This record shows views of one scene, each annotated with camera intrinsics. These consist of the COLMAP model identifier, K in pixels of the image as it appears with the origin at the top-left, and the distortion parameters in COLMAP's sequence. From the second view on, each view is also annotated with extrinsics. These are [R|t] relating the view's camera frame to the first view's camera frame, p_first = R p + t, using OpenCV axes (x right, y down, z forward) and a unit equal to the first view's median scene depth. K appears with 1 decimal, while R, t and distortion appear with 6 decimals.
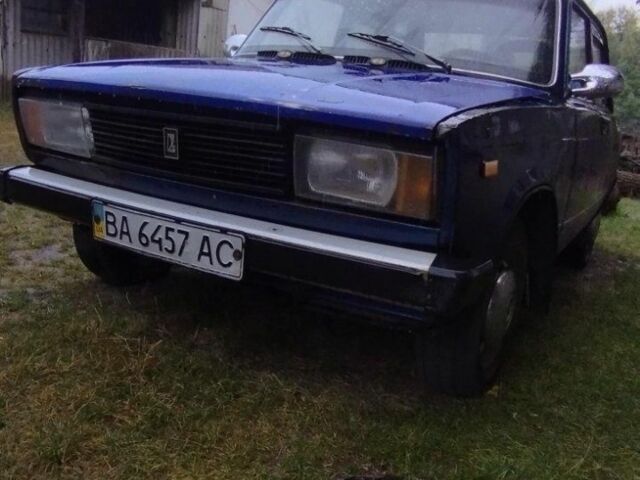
lens RADIAL K [[414.2, 0, 320.0], [0, 414.2, 240.0], [0, 0, 1]] dist [-0.000384, -0.000579]
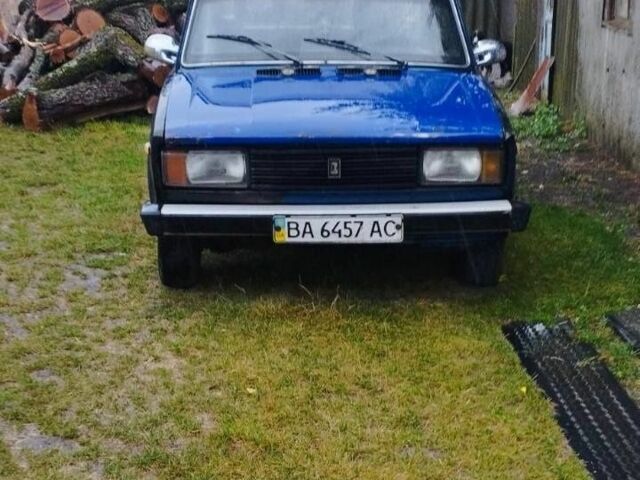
lens RADIAL K [[414.2, 0, 320.0], [0, 414.2, 240.0], [0, 0, 1]] dist [-0.000384, -0.000579]
pose [[0.938748, -0.239747, 0.247537, -0.855865], [0.218710, 0.969608, 0.109667, -0.154312], [-0.266306, -0.048811, 0.962652, -0.492298]]
